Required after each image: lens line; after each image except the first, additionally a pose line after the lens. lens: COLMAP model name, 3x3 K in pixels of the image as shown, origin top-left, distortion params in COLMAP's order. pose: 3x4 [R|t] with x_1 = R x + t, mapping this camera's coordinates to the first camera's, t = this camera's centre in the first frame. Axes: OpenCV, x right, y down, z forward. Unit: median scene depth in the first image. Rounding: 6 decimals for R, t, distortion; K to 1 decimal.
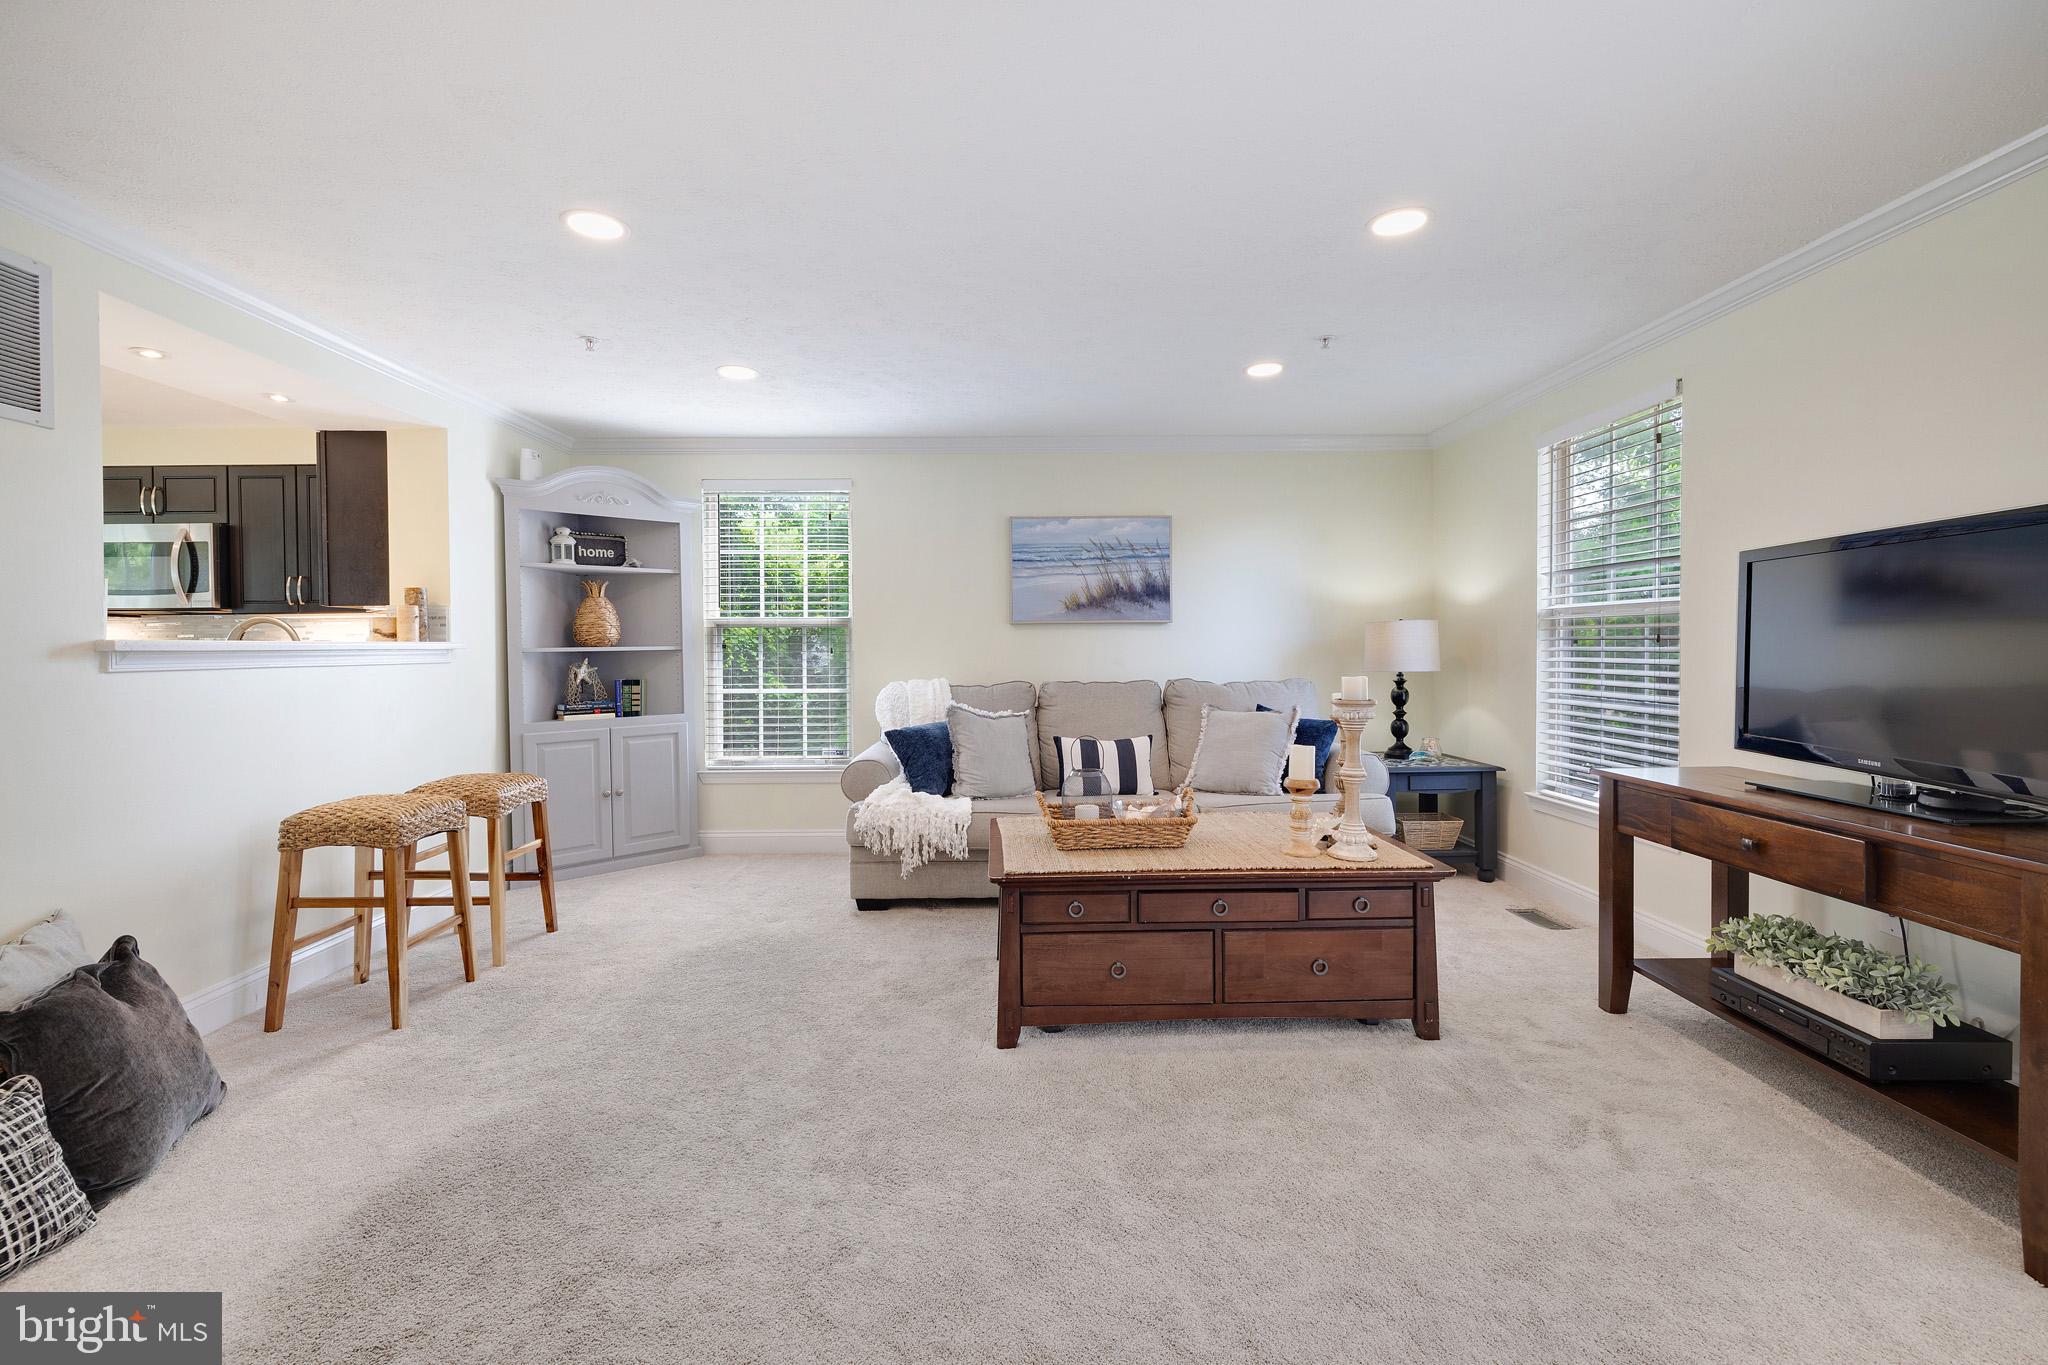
lens RADIAL K [[856.7, 0, 1034.2], [0, 856.7, 652.4], [0, 0, 1]] dist [-0.003993, 0.000276]
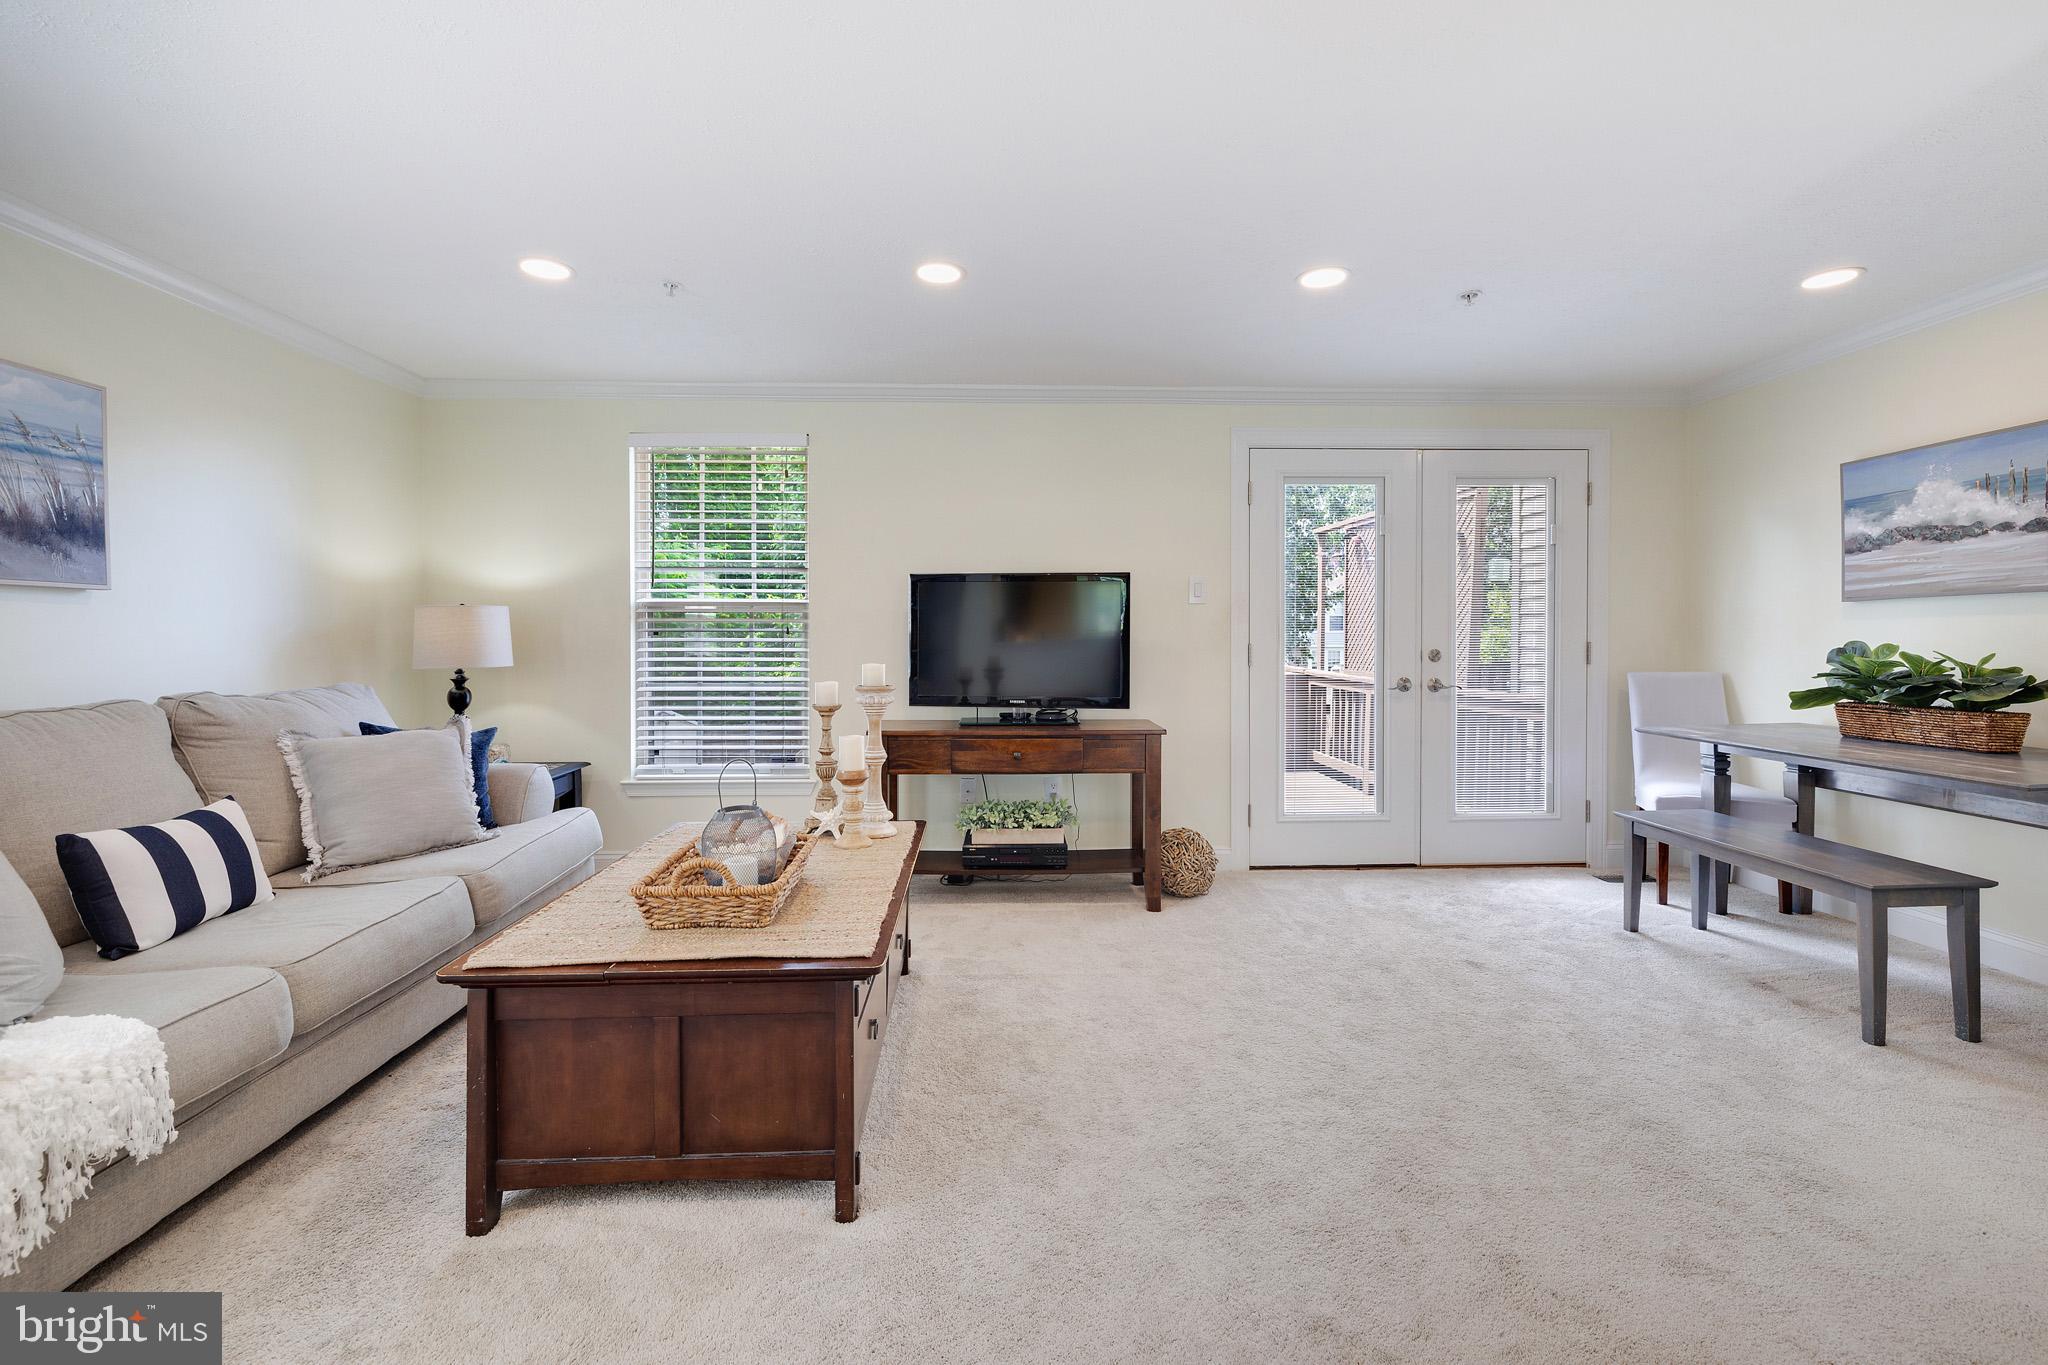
lens RADIAL K [[856.7, 0, 1021.5], [0, 856.7, 644.3], [0, 0, 1]] dist [-0.003993, 0.000276]
pose [[-0.000656, -0.003240, 0.999995, -0.426536], [0.007203, 0.999969, 0.003245, 0.000961], [-0.999974, 0.007205, -0.000632, 0.509988]]
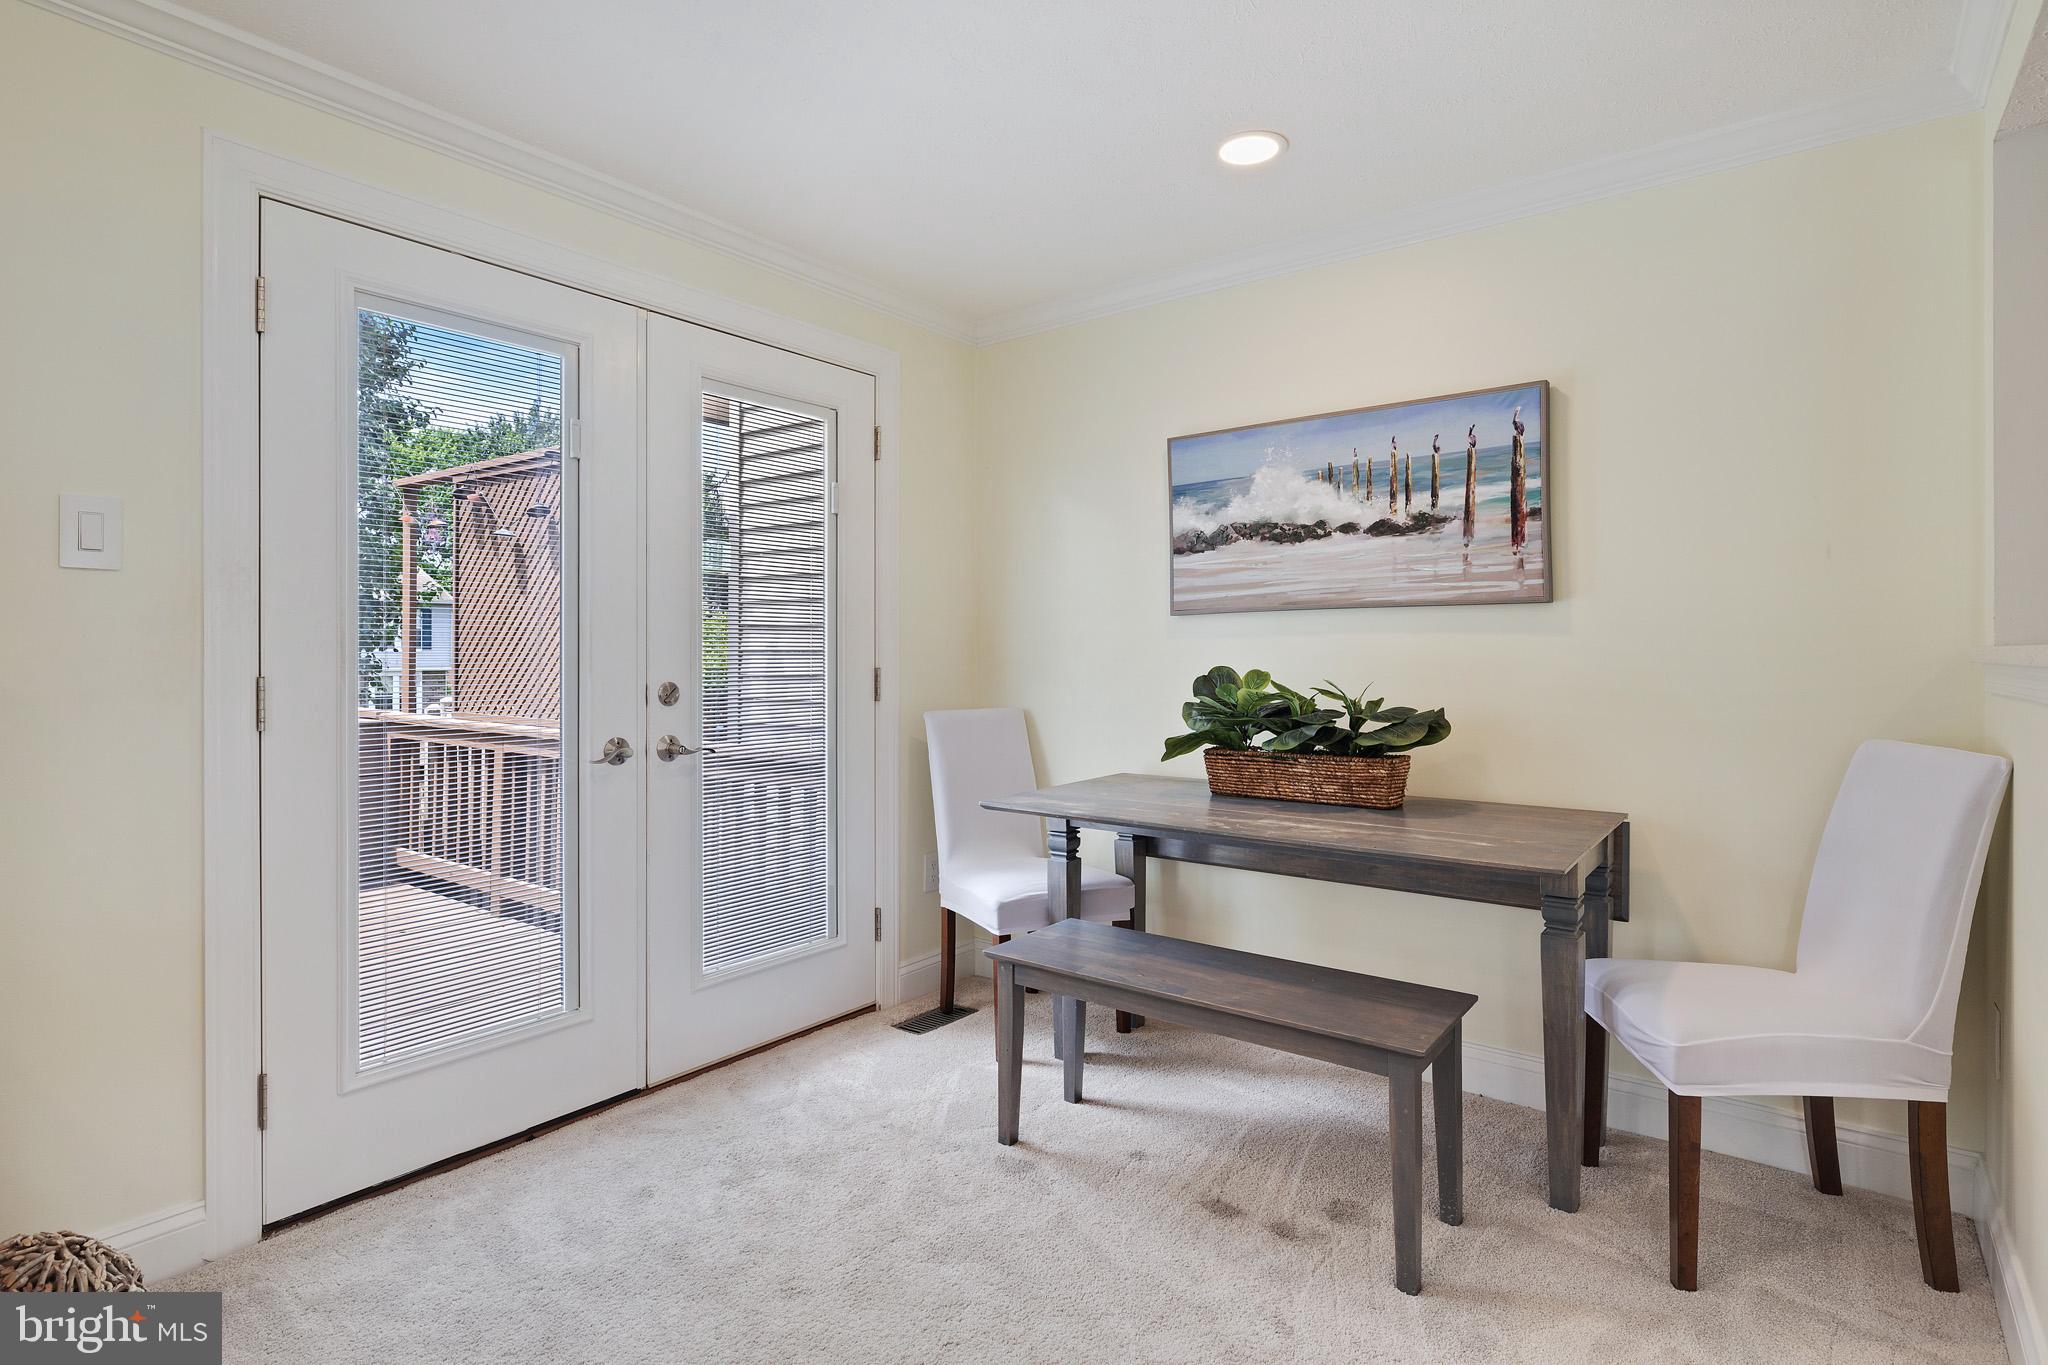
lens RADIAL K [[1033.6, 0, 1015.9], [0, 1033.6, 663.5], [0, 0, 1]] dist [-0.001929, 0.000444]
pose [[-0.772851, 0.001111, 0.634587, -0.004210], [0.006601, 0.999958, 0.006289, -0.001232], [-0.634553, 0.009049, -0.772826, 0.391347]]
